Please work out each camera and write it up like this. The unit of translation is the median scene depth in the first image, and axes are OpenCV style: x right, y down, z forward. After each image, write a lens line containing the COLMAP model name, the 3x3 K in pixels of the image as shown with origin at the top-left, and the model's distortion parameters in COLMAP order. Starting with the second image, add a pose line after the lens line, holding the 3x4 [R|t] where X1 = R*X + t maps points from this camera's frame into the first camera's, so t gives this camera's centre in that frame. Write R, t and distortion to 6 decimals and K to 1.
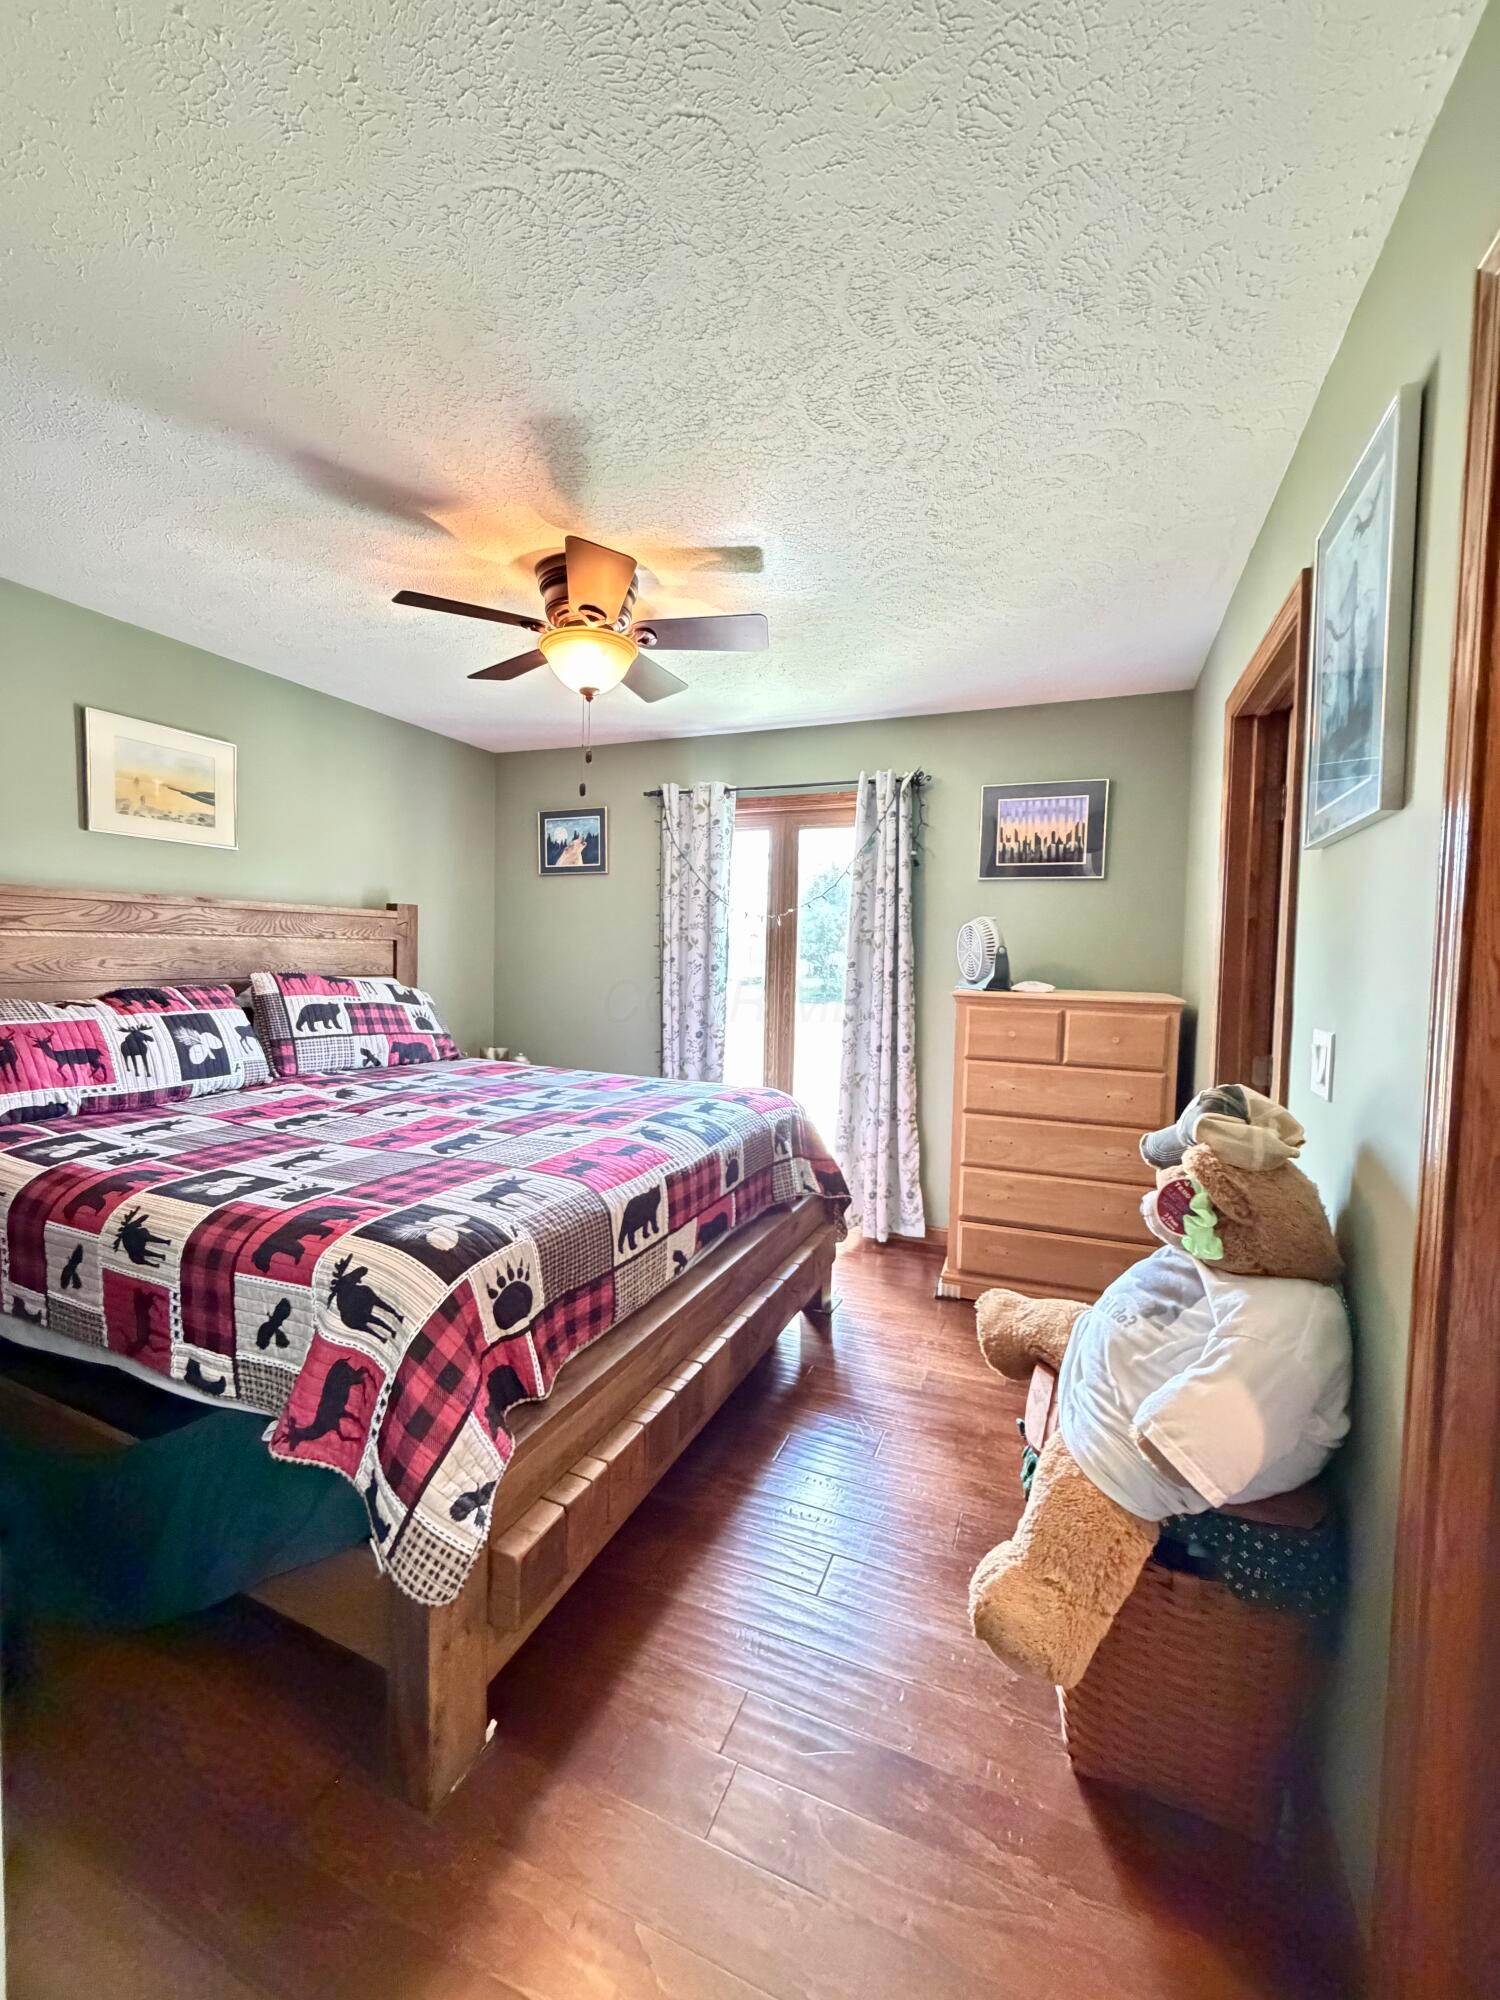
lens RADIAL K [[791.8, 0, 750.0], [0, 791.8, 1000.0], [0, 0, 1]] dist [0.000003, -0.000025]
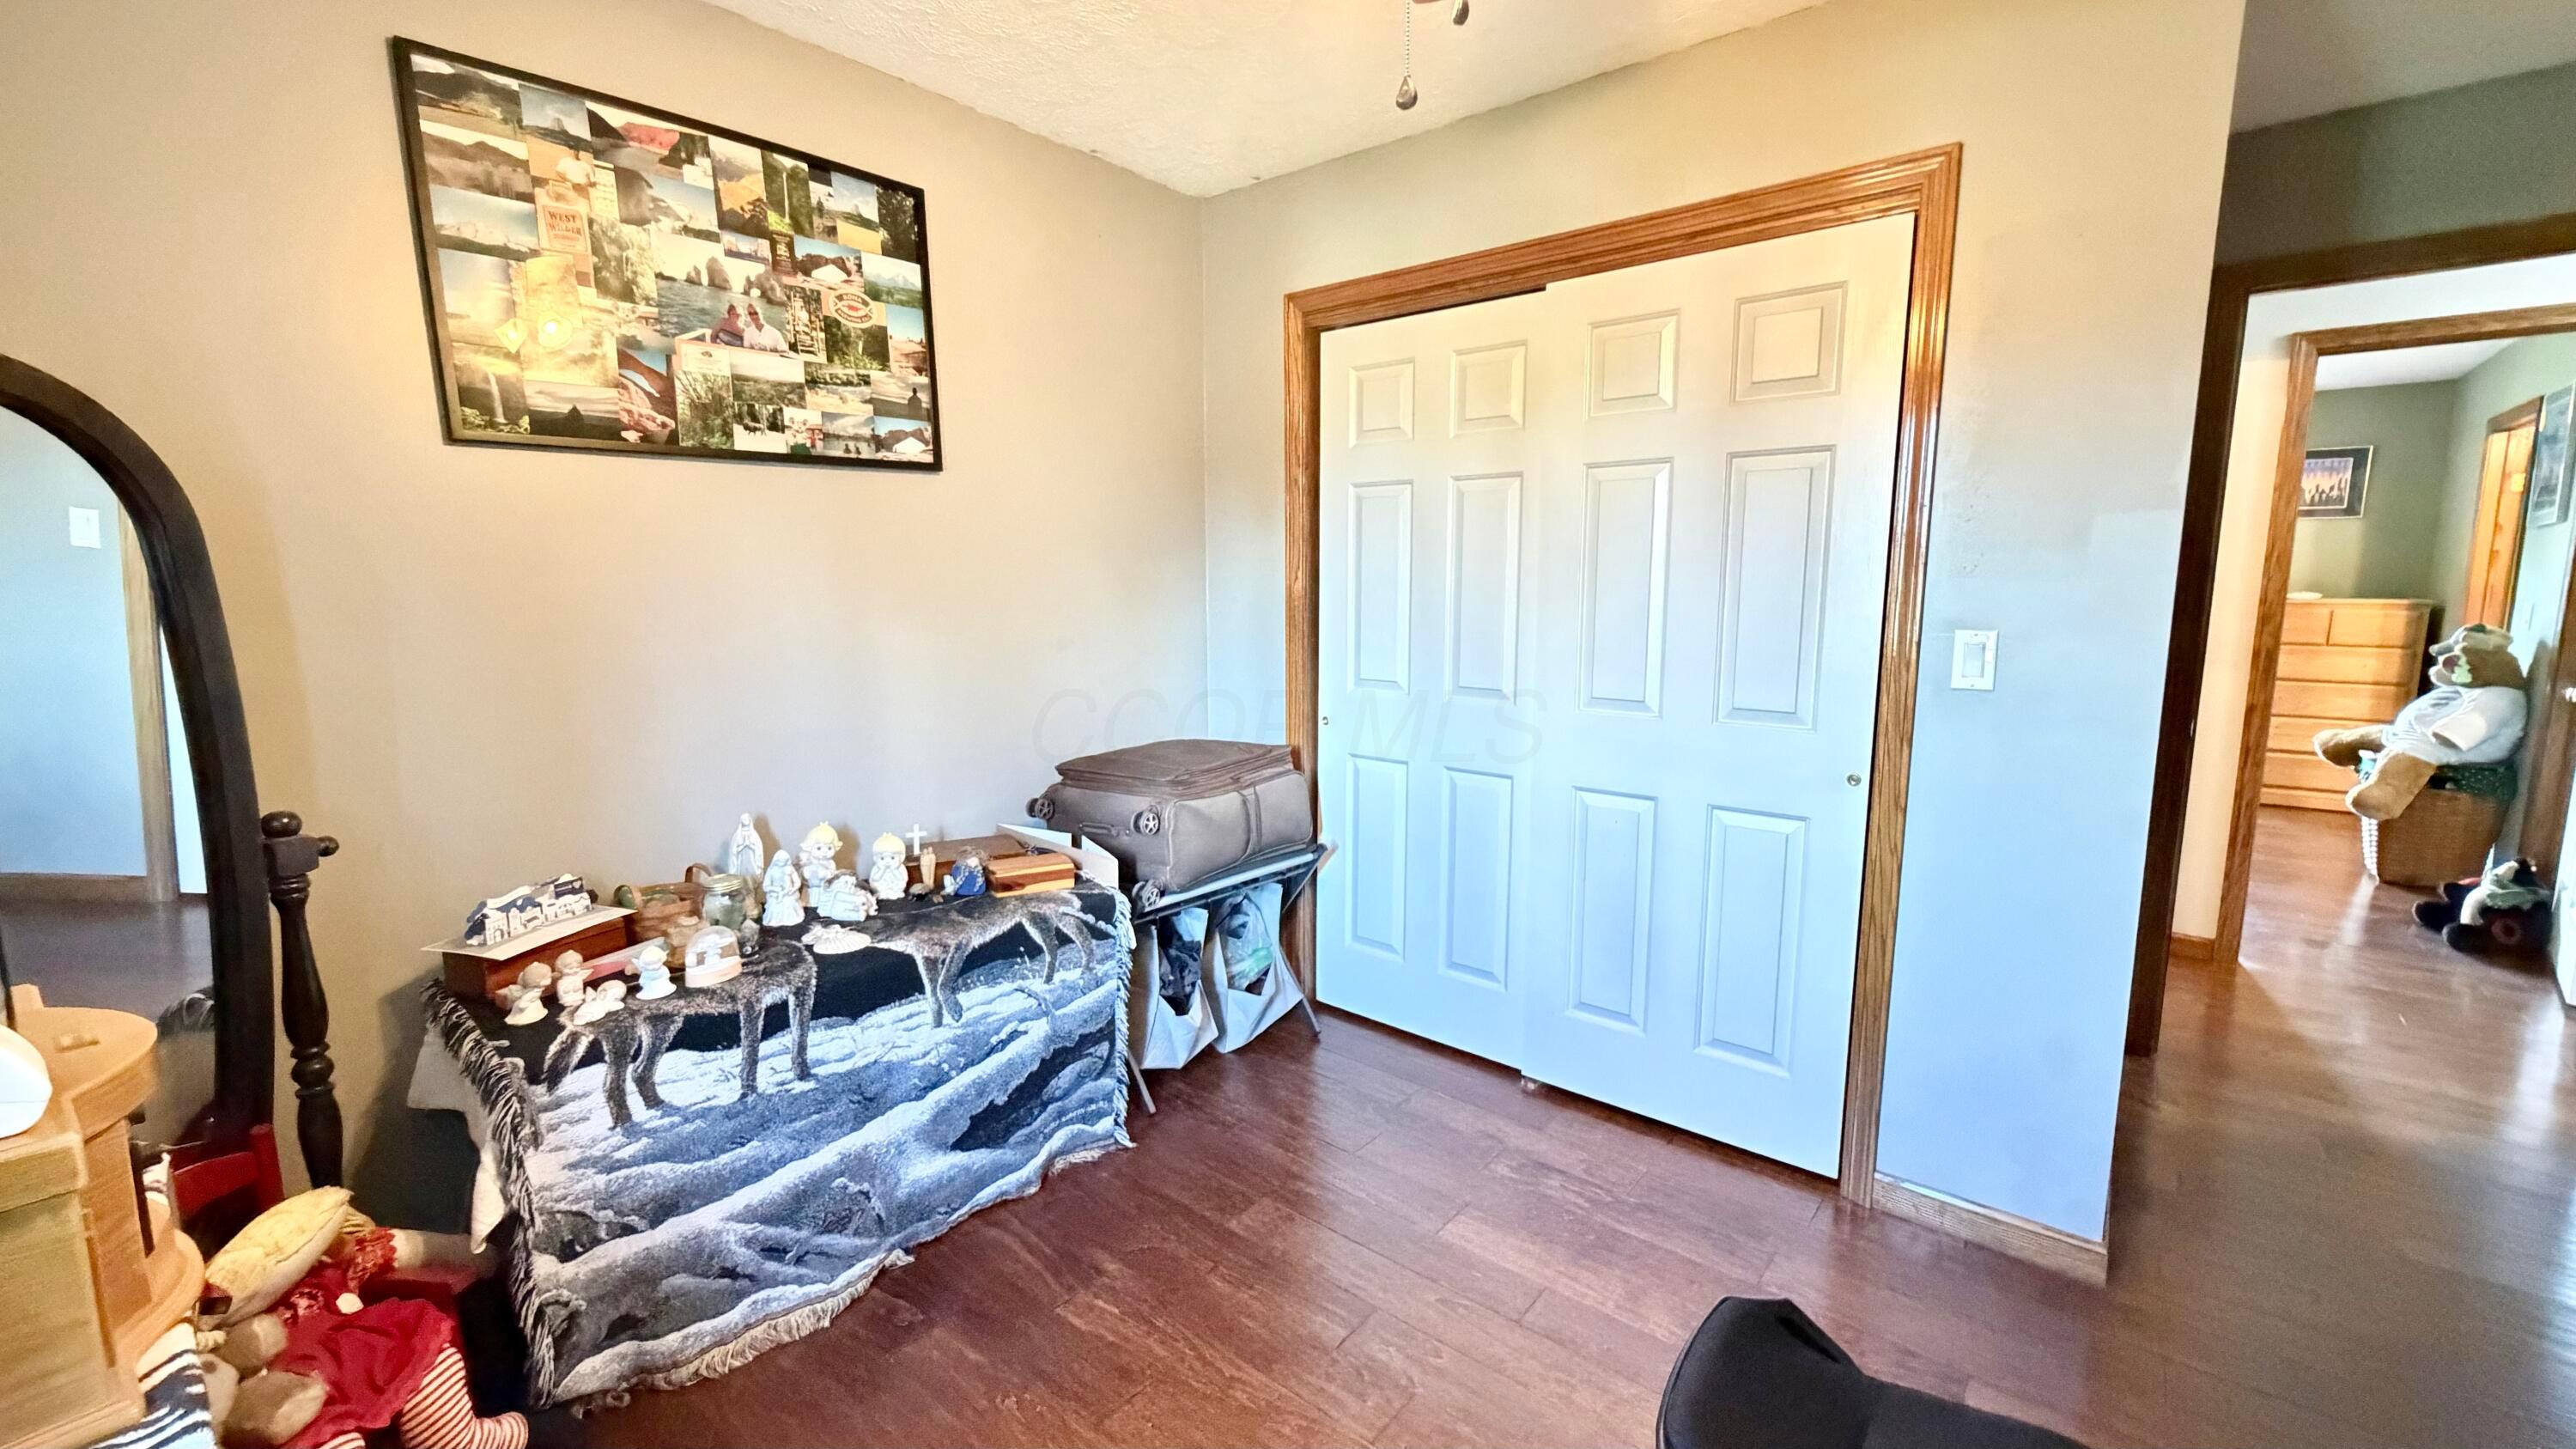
lens RADIAL K [[1028.7, 0, 1288.0], [0, 1028.7, 724.5], [0, 0, 1]] dist [0.000333, 0.000129]
pose [[0.956838, 0.019626, -0.289957, -2.273782], [0.003230, 0.996937, 0.078136, 0.172533], [0.290602, -0.075700, 0.953845, -3.582311]]
